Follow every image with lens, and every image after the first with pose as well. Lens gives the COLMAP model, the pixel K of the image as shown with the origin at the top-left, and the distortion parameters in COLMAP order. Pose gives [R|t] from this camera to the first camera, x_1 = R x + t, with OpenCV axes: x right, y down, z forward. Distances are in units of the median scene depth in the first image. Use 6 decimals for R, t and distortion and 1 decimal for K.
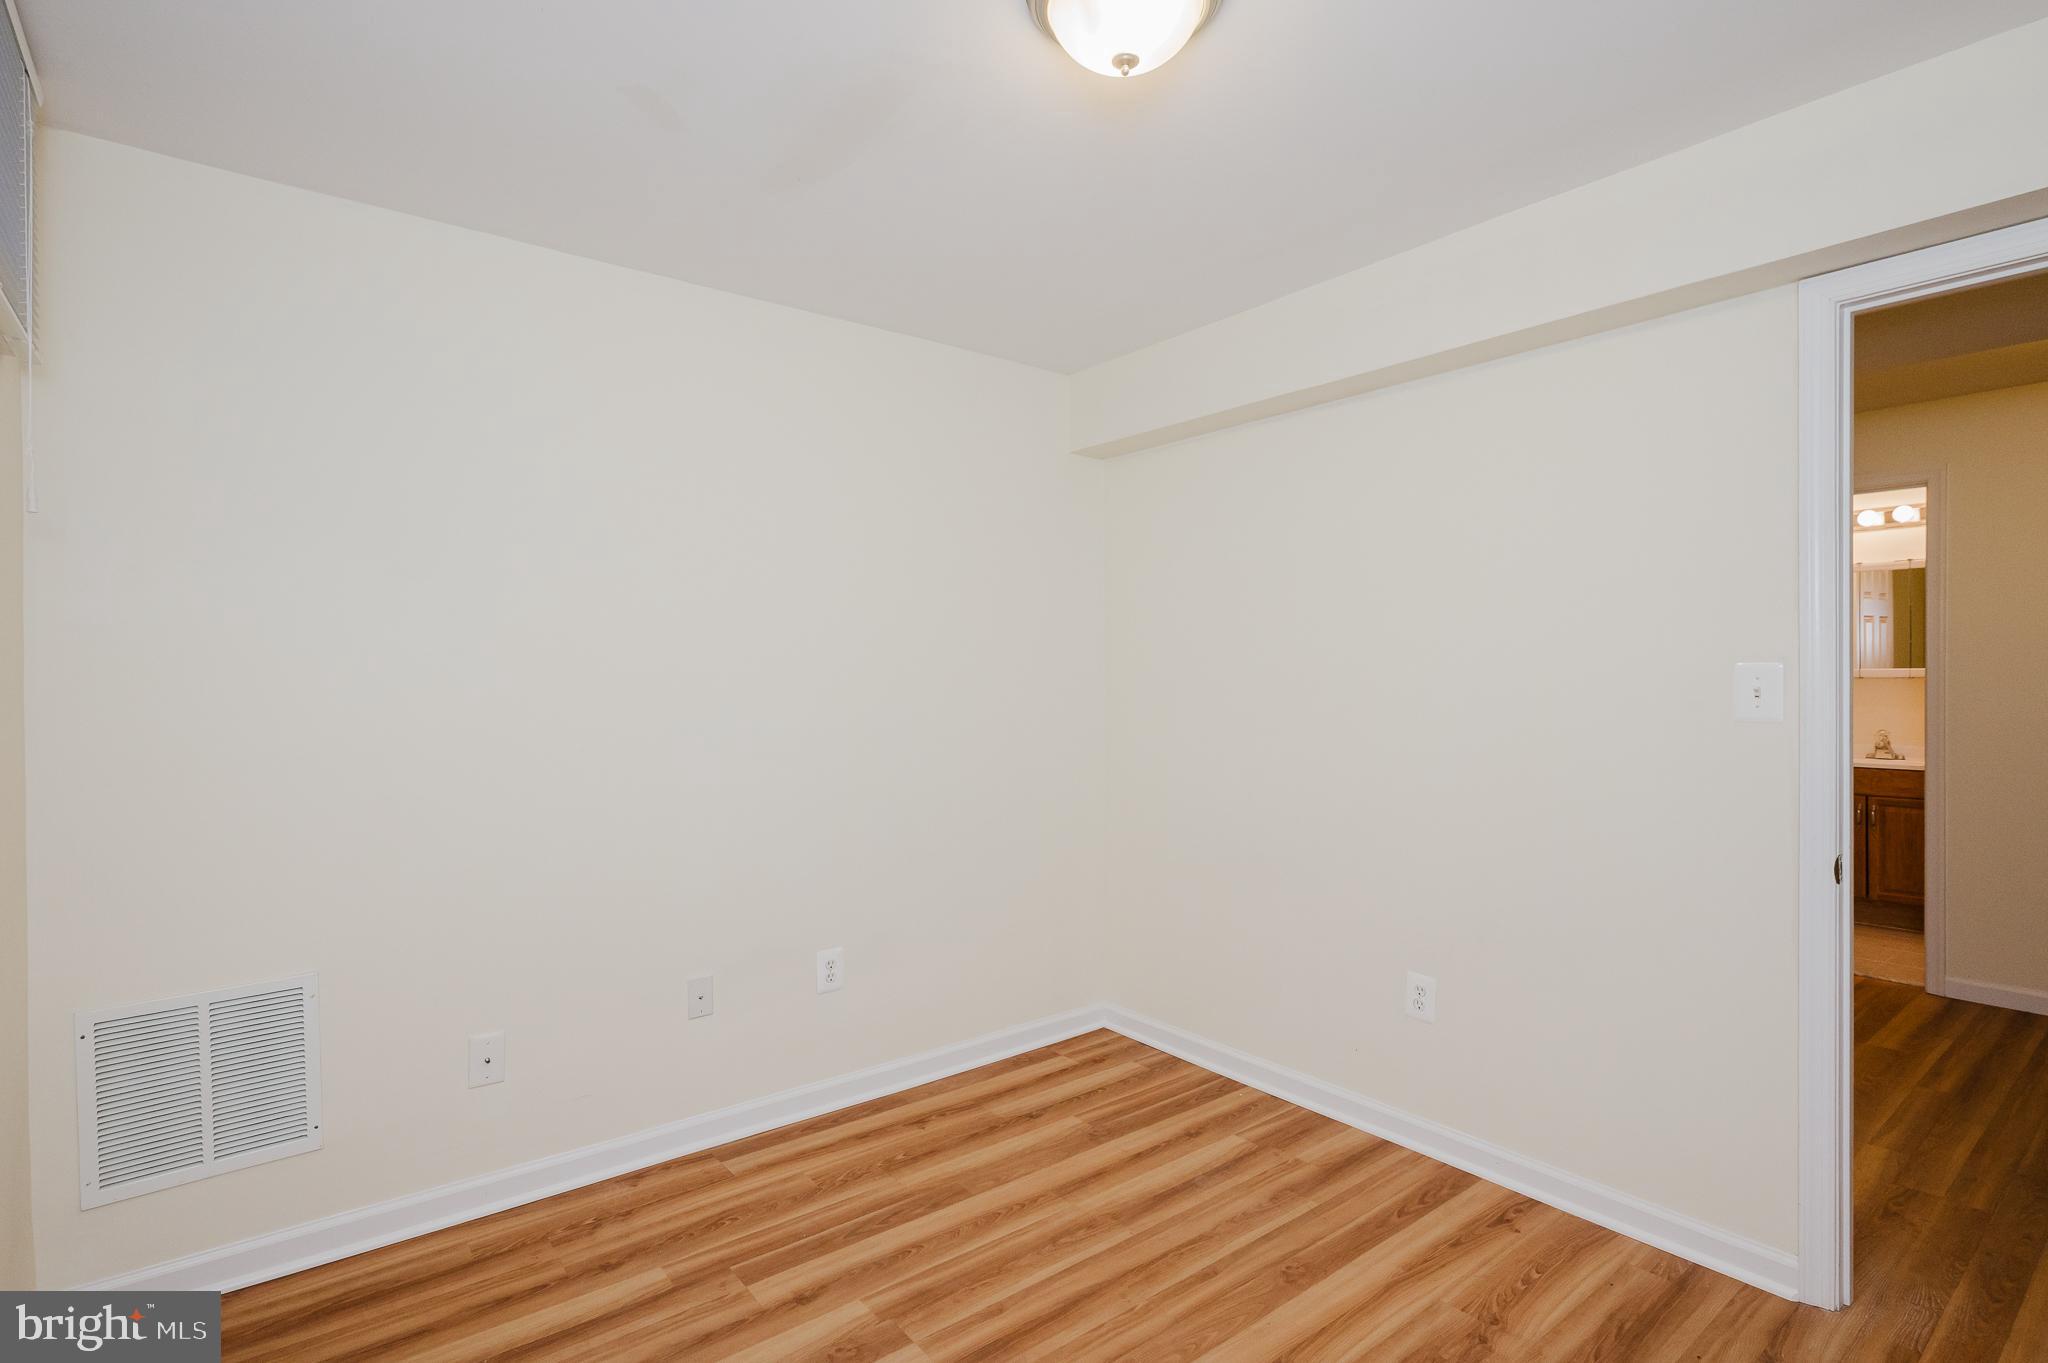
lens RADIAL K [[999.9, 0, 1031.7], [0, 999.9, 678.2], [0, 0, 1]] dist [-0.004963, -0.000156]
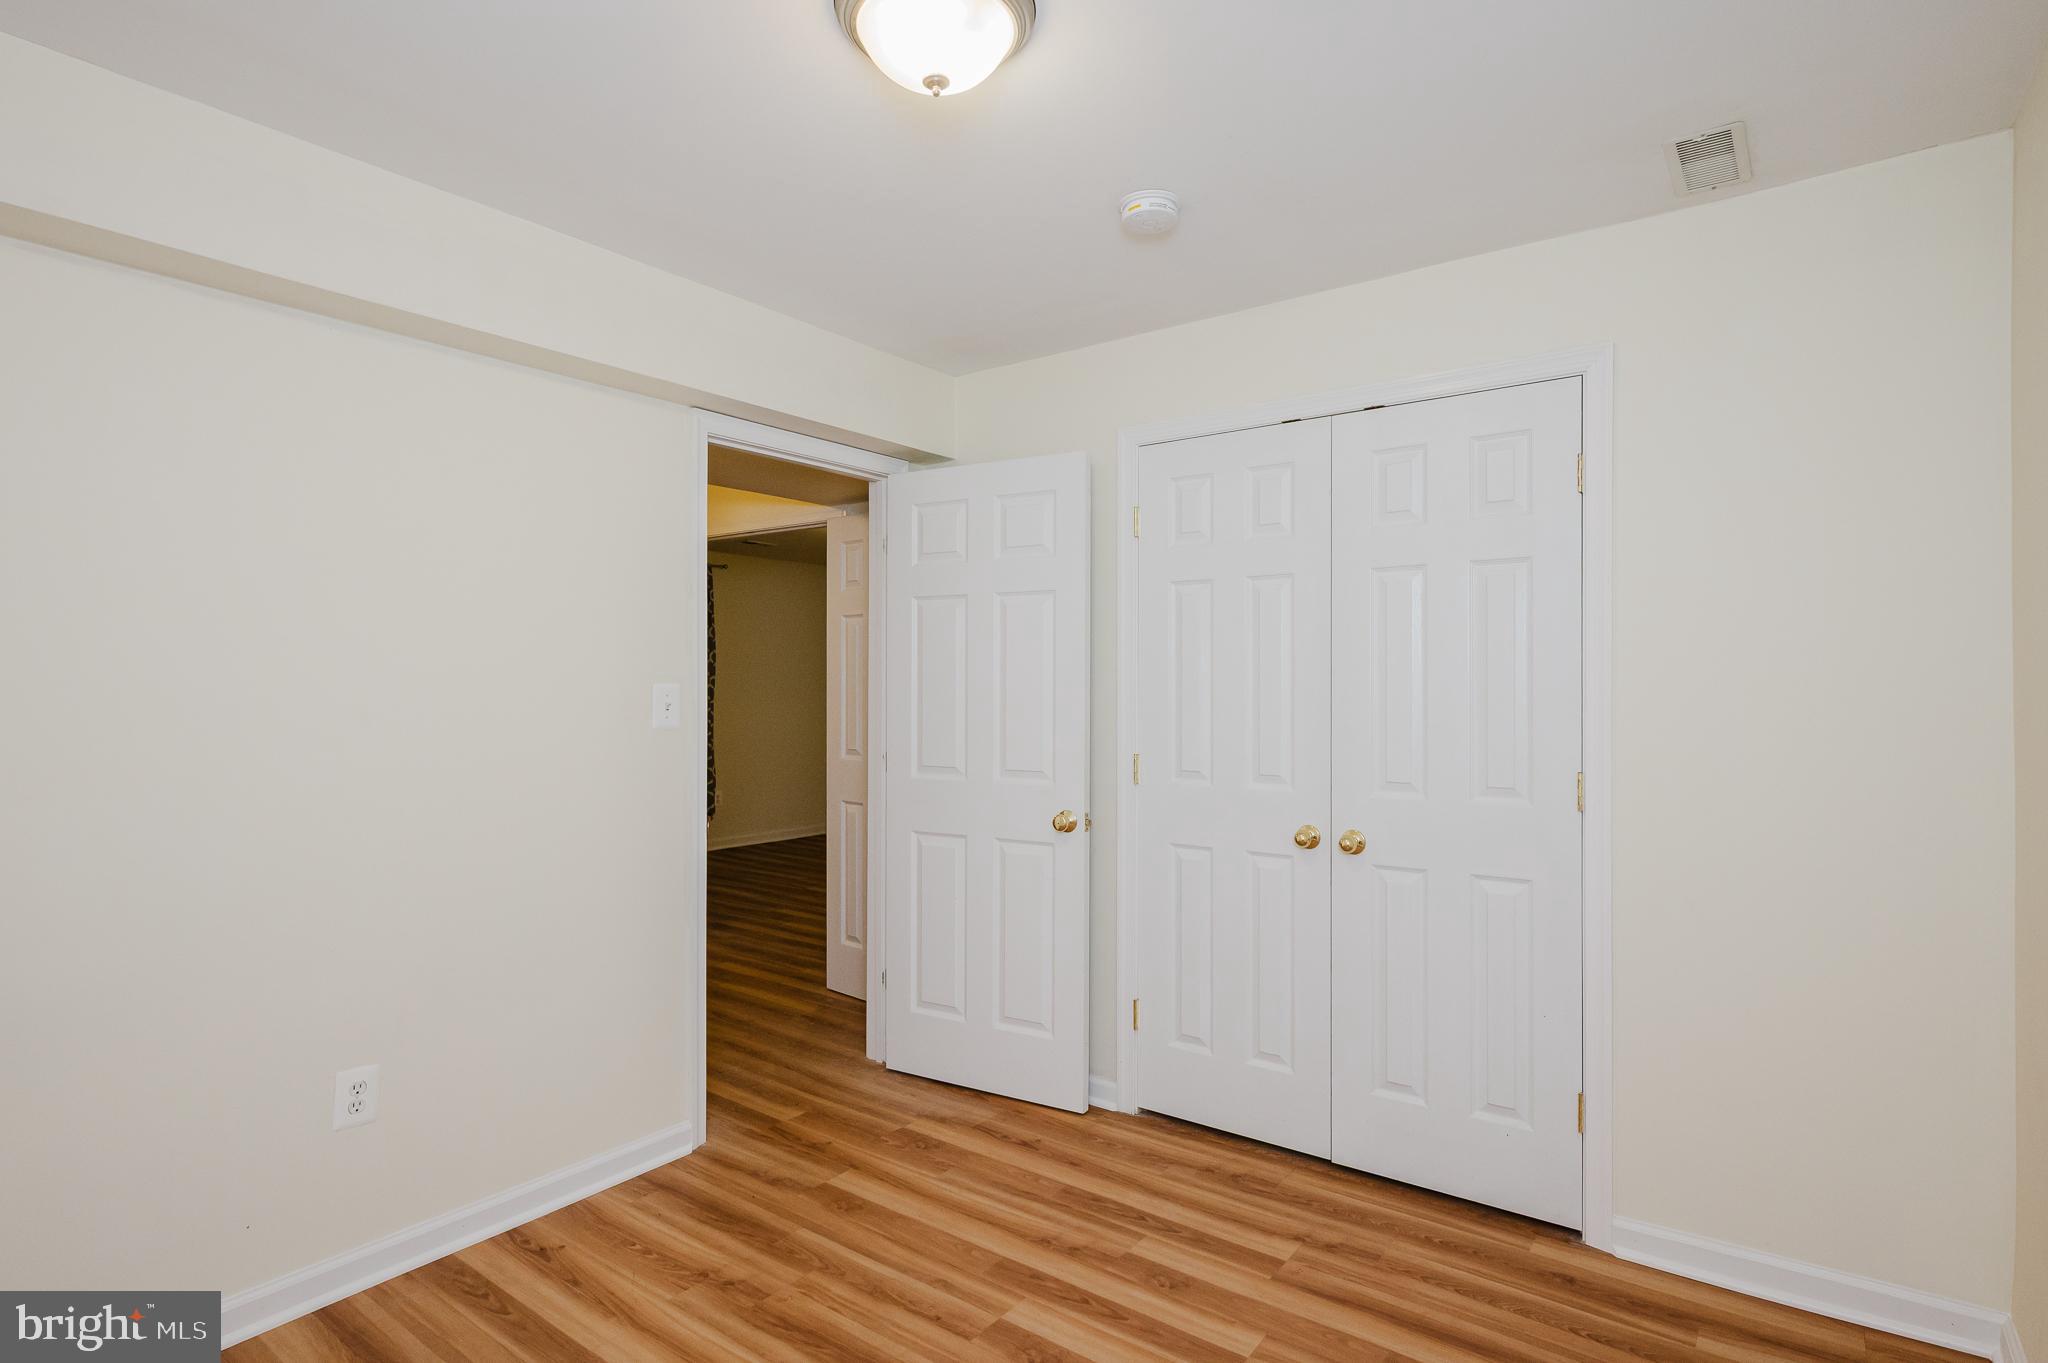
lens RADIAL K [[999.9, 0, 1037.5], [0, 999.9, 687.1], [0, 0, 1]] dist [-0.004963, -0.000156]
pose [[-0.249990, 0.005061, 0.968235, -0.596431], [0.001906, 0.999987, -0.004735, -0.004048], [-0.968247, 0.000662, -0.249996, 0.770417]]
